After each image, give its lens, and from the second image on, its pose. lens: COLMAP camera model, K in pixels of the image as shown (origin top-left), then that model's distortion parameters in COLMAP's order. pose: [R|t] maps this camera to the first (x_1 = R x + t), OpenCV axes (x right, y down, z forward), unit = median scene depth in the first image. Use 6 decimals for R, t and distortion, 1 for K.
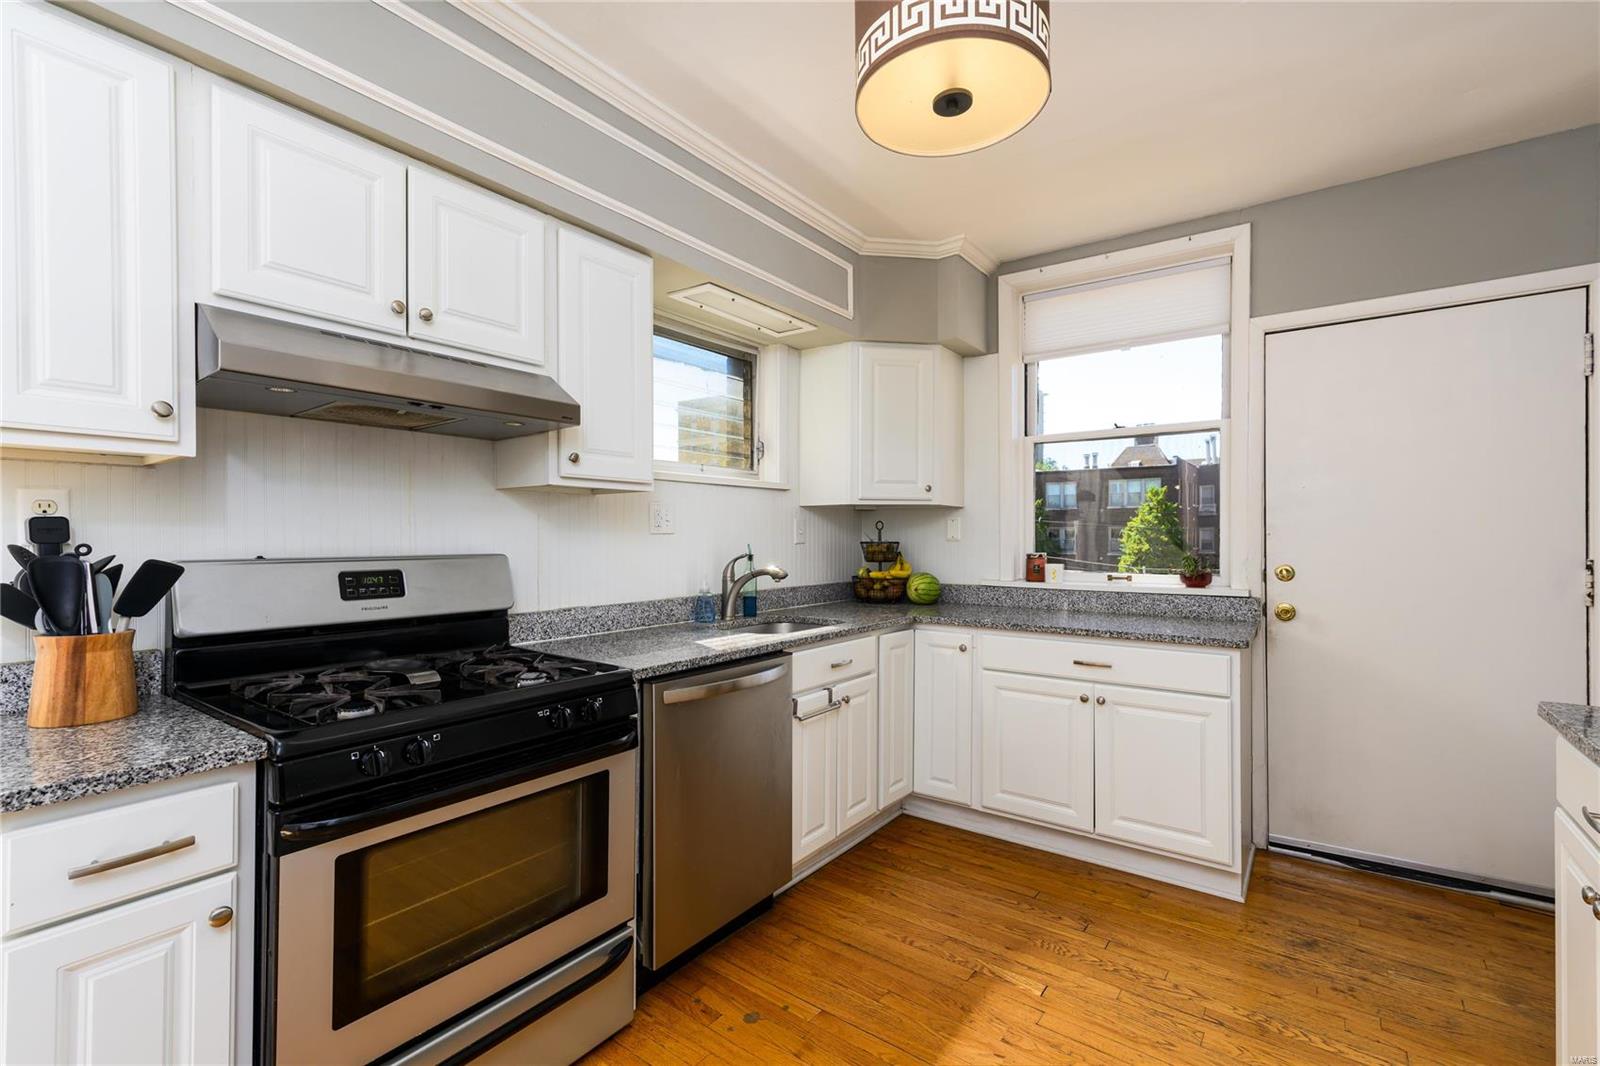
lens RADIAL K [[706.6, 0, 800.0], [0, 706.6, 533.0], [0, 0, 1]] dist [0.001575, -0.000208]
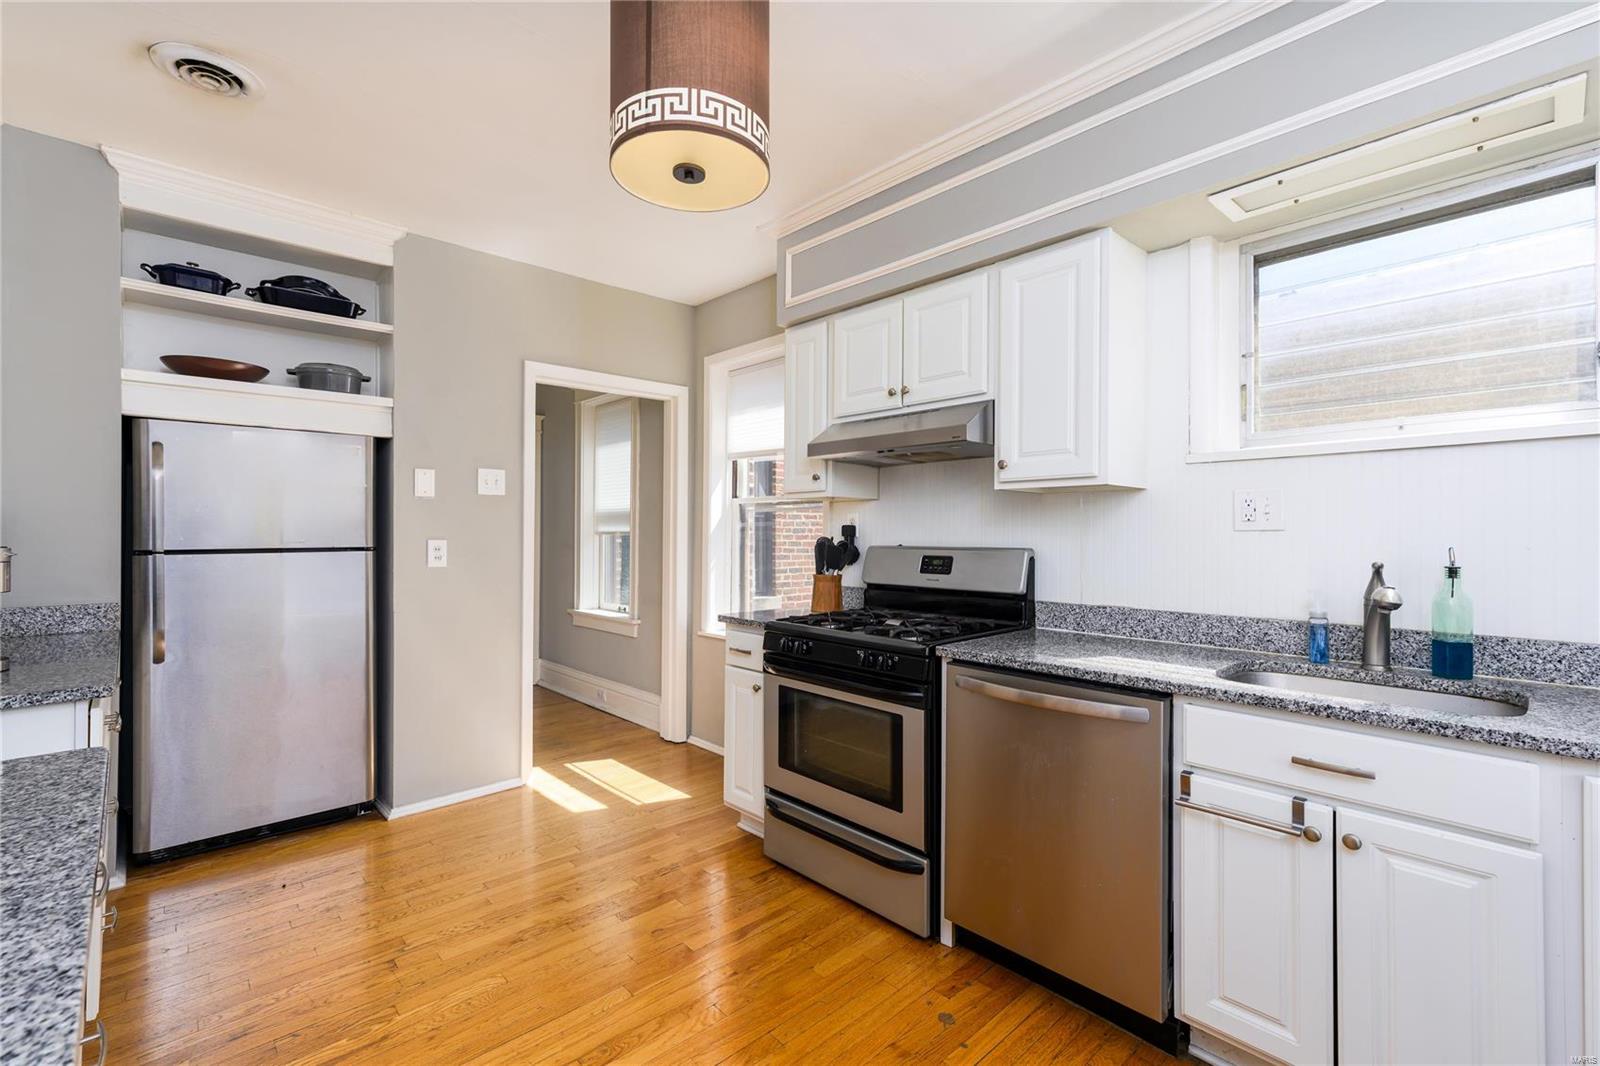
lens RADIAL K [[706.6, 0, 800.0], [0, 706.6, 533.0], [0, 0, 1]] dist [0.001575, -0.000208]
pose [[-0.201517, -0.005511, -0.979470, 0.921334], [0.000060, 0.999984, -0.005639, 0.011466], [0.979485, -0.001195, -0.201513, 0.974183]]
